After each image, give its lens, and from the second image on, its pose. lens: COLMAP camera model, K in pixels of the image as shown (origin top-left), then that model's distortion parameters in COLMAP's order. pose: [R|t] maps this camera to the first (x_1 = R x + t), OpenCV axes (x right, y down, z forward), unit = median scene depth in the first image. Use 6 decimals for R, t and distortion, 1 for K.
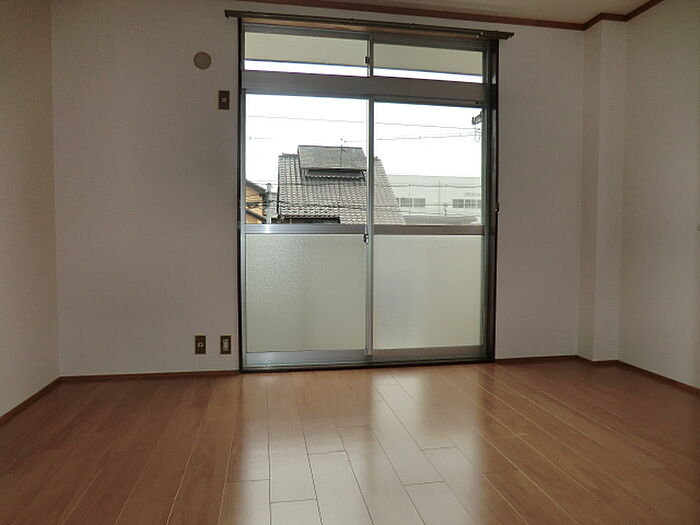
lens RADIAL K [[498.1, 0, 350.0], [0, 498.1, 262.5], [0, 0, 1]] dist [-0.088606, 0.001524]
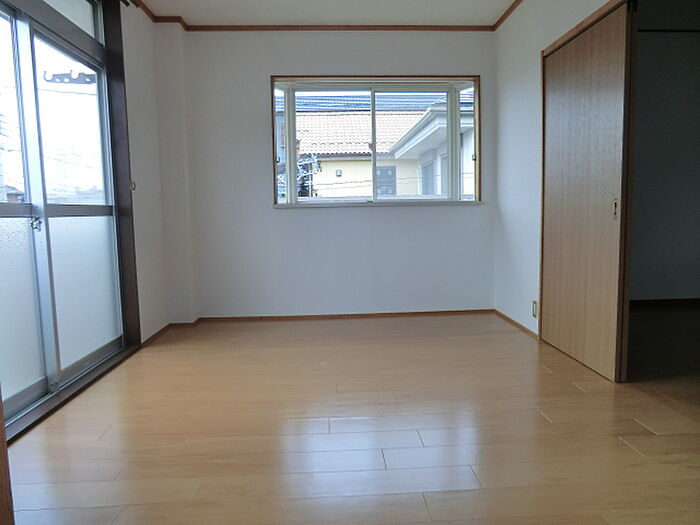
lens RADIAL K [[486.4, 0, 350.0], [0, 486.4, 262.5], [0, 0, 1]] dist [-0.032519, 0.003578]
pose [[0.121365, -0.106776, 0.986848, -0.588752], [0.064442, 0.992948, 0.099511, -0.031566], [-0.990514, 0.051517, 0.127390, 0.465964]]
